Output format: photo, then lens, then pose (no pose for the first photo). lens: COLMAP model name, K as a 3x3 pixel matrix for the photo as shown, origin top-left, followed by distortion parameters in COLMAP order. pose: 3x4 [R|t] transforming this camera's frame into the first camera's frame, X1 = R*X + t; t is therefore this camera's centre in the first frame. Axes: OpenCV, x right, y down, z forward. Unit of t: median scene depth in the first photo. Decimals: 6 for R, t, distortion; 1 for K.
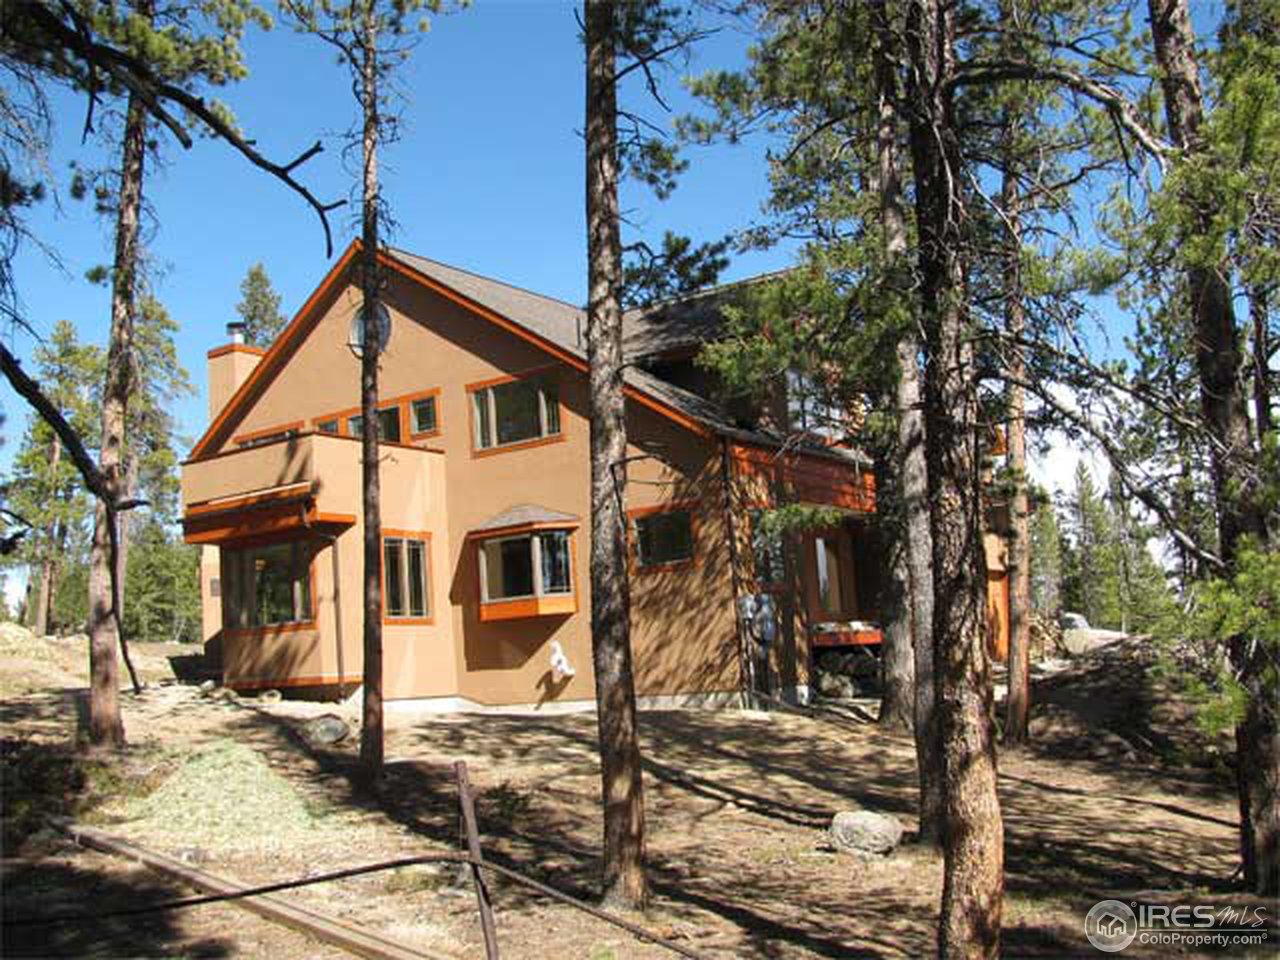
lens RADIAL K [[1384.5, 0, 640.0], [0, 1384.5, 480.0], [0, 0, 1]] dist [-0.222506, 0.174723]
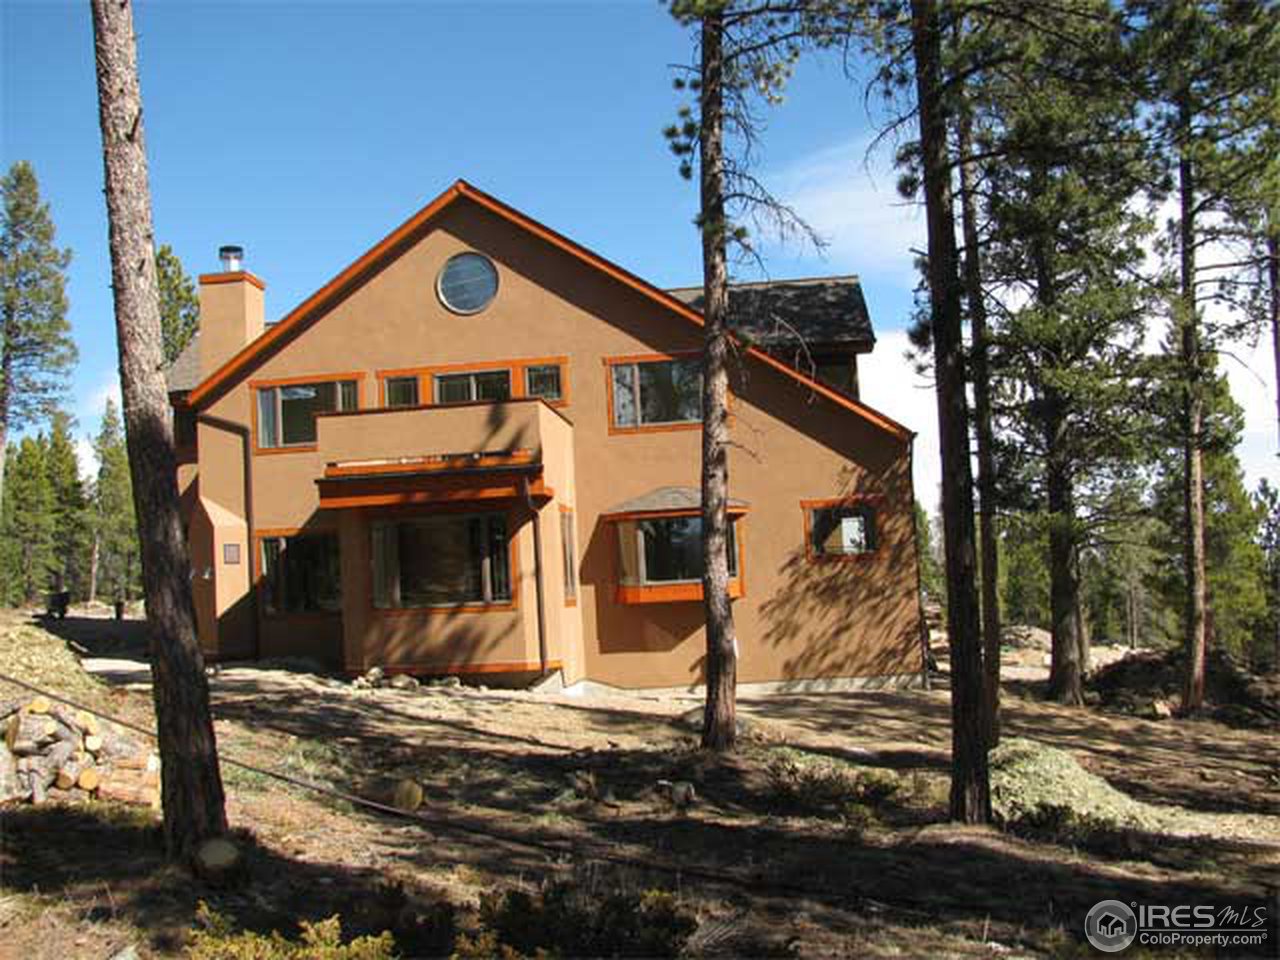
lens RADIAL K [[1384.5, 0, 640.0], [0, 1384.5, 480.0], [0, 0, 1]] dist [-0.222506, 0.174723]
pose [[0.872530, 0.063155, 0.484461, -0.616098], [-0.076199, 0.997066, 0.007258, 0.008197], [-0.482582, -0.043248, 0.874783, 0.149844]]
